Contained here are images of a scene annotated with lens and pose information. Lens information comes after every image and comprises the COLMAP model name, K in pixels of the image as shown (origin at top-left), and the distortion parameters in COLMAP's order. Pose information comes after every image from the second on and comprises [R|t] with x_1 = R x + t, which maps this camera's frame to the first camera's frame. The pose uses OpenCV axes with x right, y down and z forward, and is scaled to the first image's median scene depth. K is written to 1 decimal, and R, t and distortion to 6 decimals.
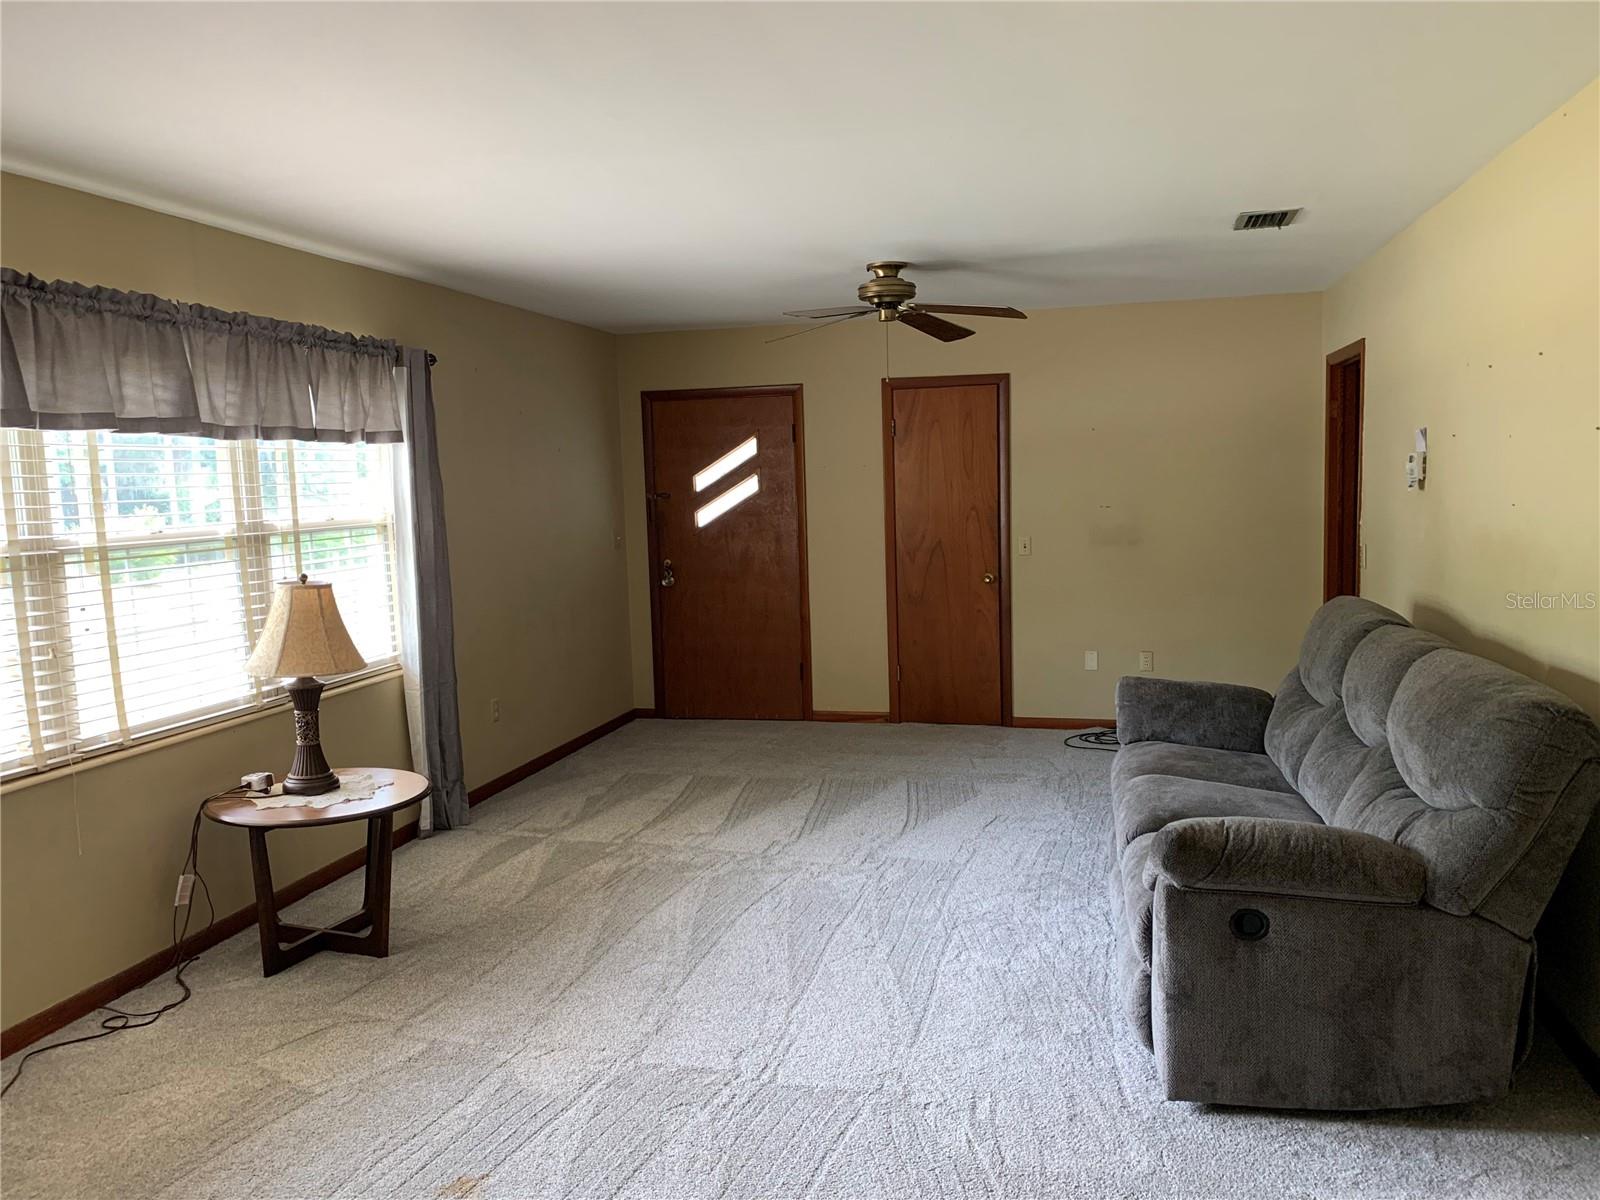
lens RADIAL K [[1219.3, 0, 800.0], [0, 1219.3, 600.0], [0, 0, 1]] dist [0.146173, -0.289246]
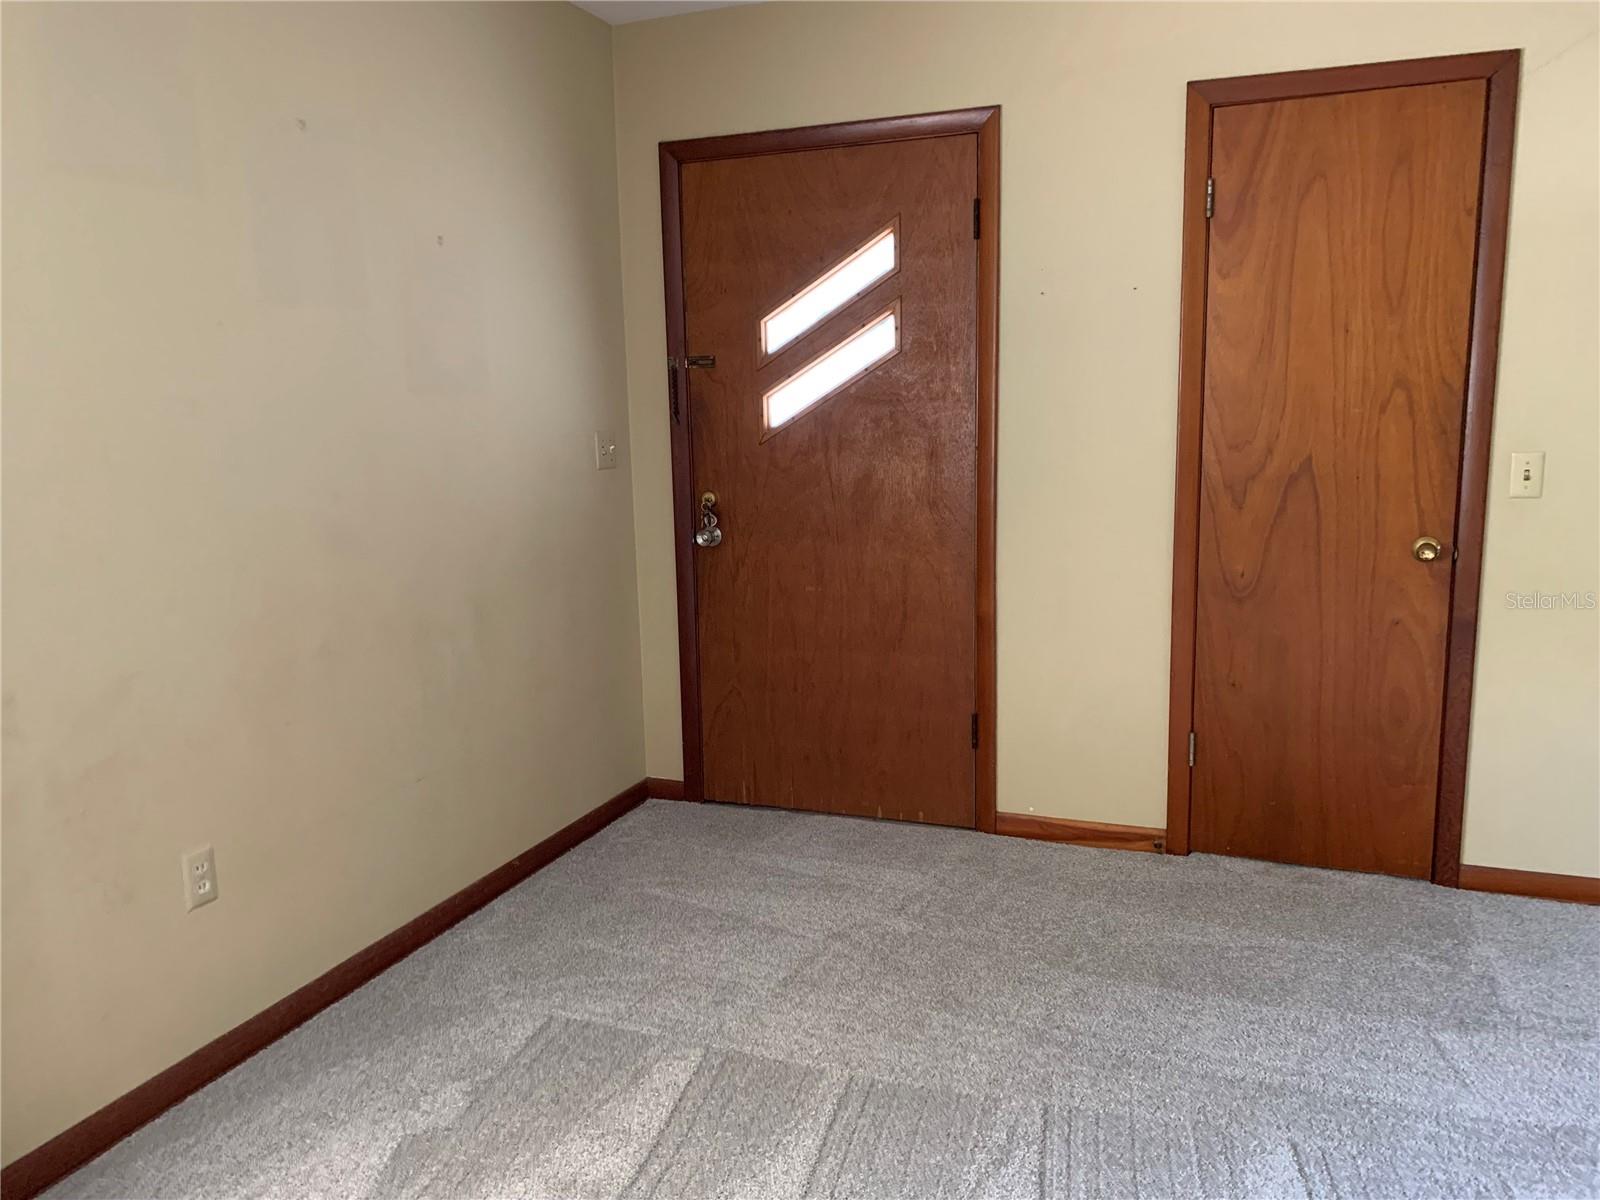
lens RADIAL K [[1219.3, 0, 800.0], [0, 1219.3, 600.0], [0, 0, 1]] dist [0.146173, -0.289246]
pose [[0.992436, 0.028187, -0.119480, -0.011277], [-0.020812, 0.997826, 0.062535, -0.021903], [0.120983, -0.059575, 0.990865, 0.523071]]
